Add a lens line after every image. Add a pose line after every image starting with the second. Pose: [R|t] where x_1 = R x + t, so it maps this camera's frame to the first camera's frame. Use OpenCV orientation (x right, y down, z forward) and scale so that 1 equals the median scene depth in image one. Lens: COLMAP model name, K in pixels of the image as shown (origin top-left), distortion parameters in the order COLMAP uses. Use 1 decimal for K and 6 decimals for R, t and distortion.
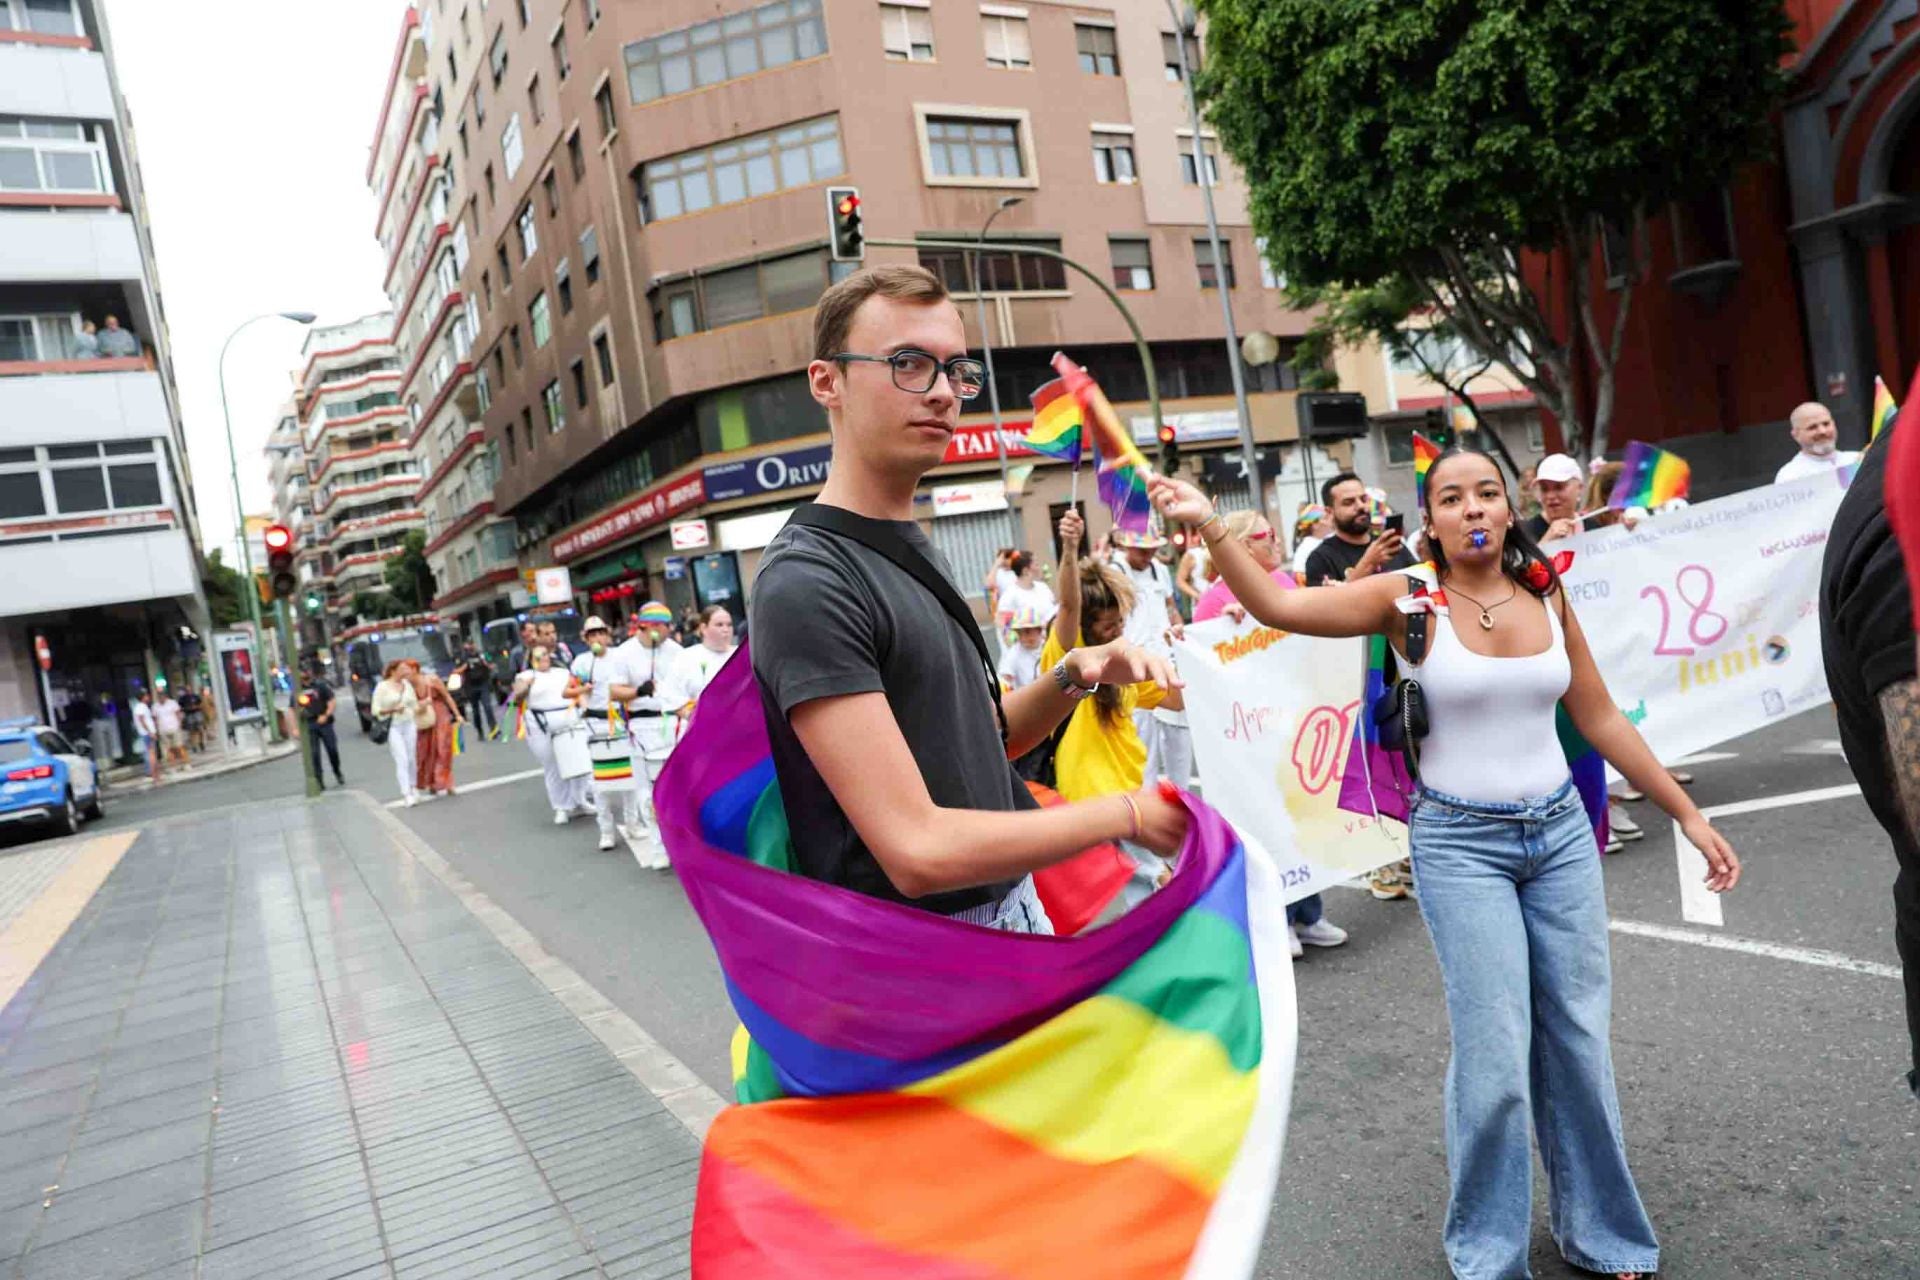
lens RADIAL K [[1304.7, 0, 960.0], [0, 1304.7, 640.0], [0, 0, 1]] dist [-0.115994, 0.098619]
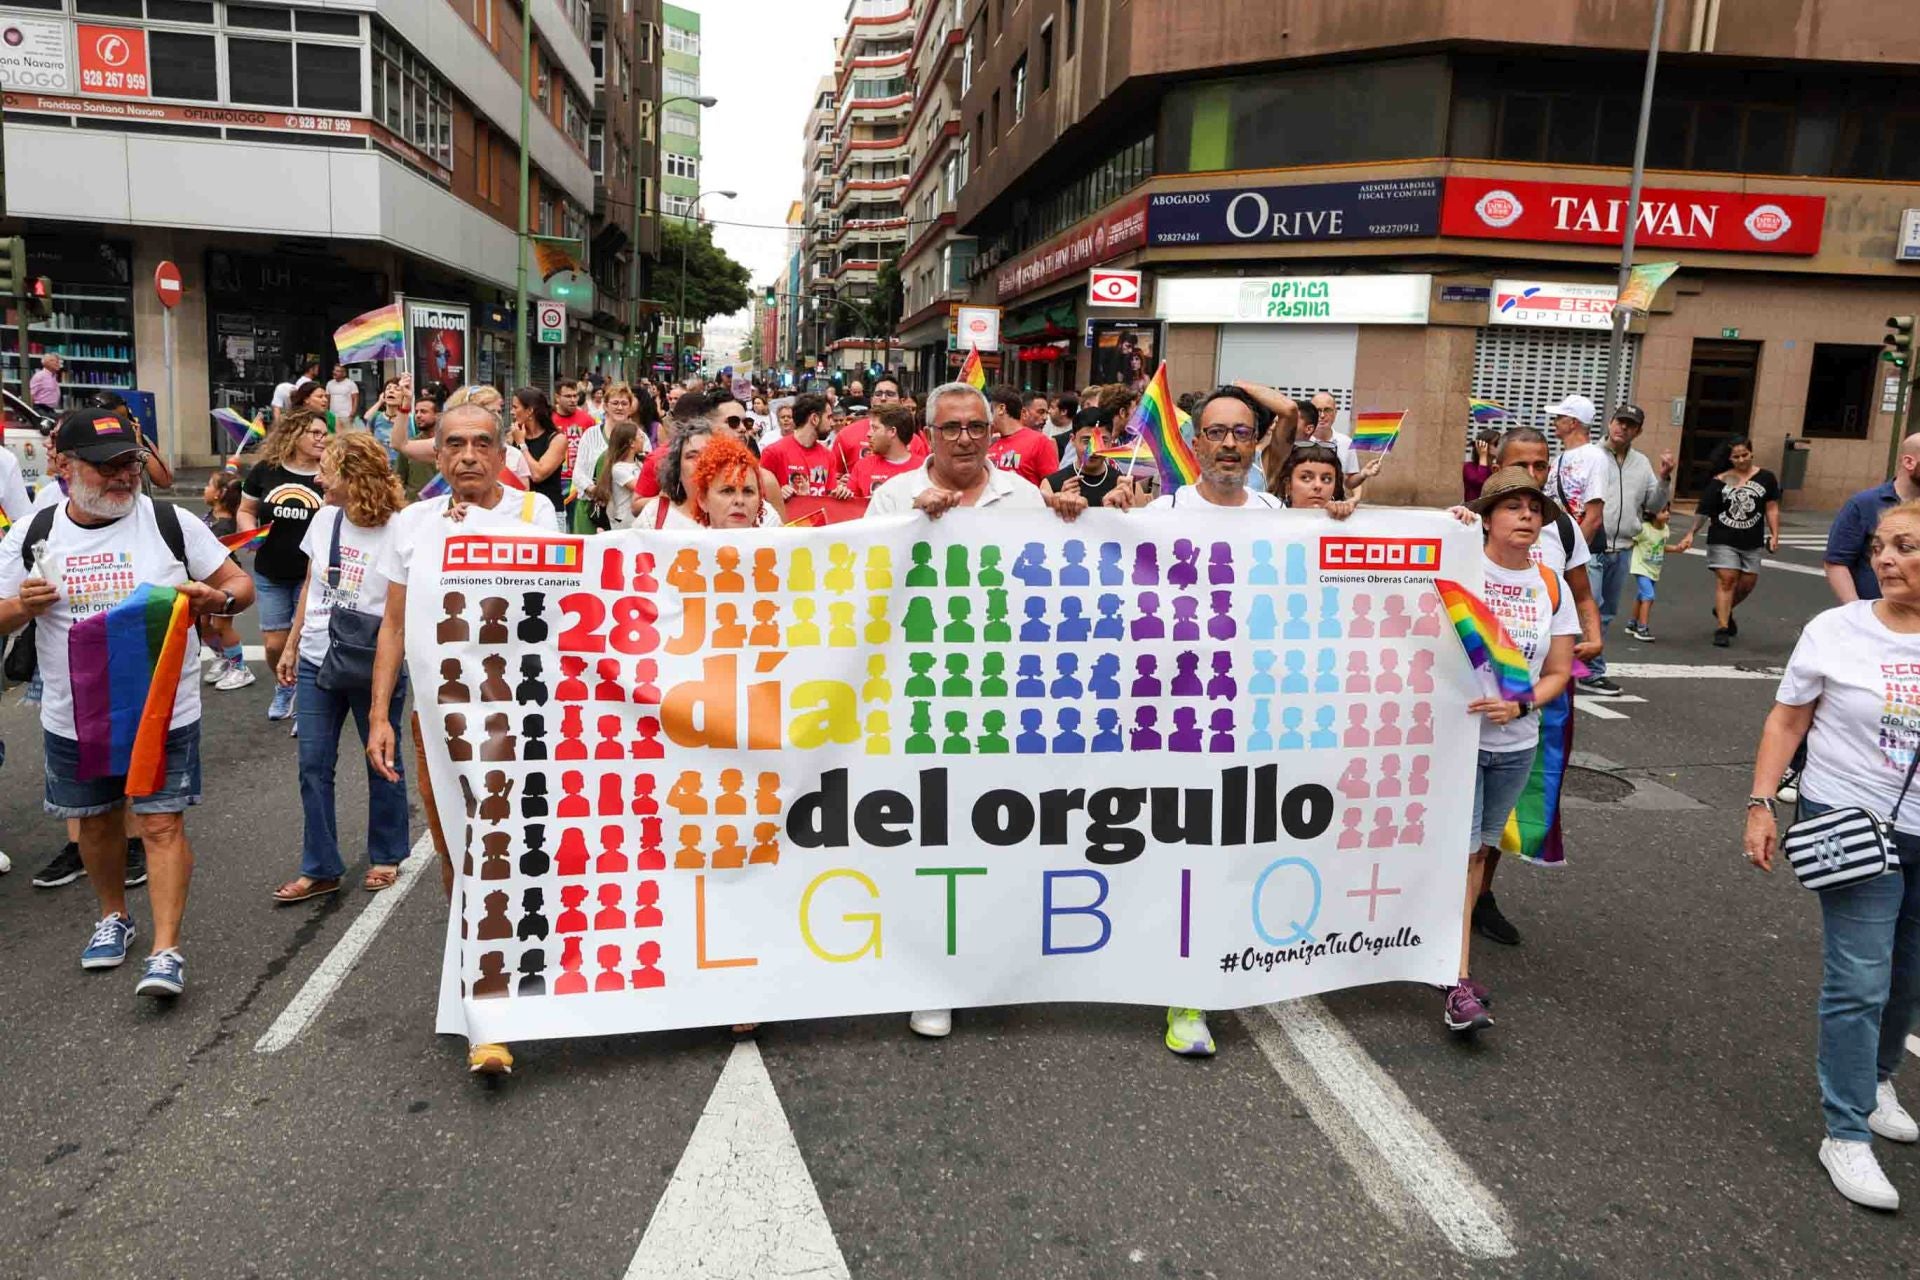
lens RADIAL K [[1443.2, 0, 943.3], [0, 1443.2, 598.2], [0, 0, 1]] dist [0.003886, 0.057222]
pose [[0.896945, 0.245596, -0.367658, 0.030352], [-0.200248, 0.967013, 0.157439, -0.022167], [0.394197, -0.067591, 0.916537, 0.223762]]
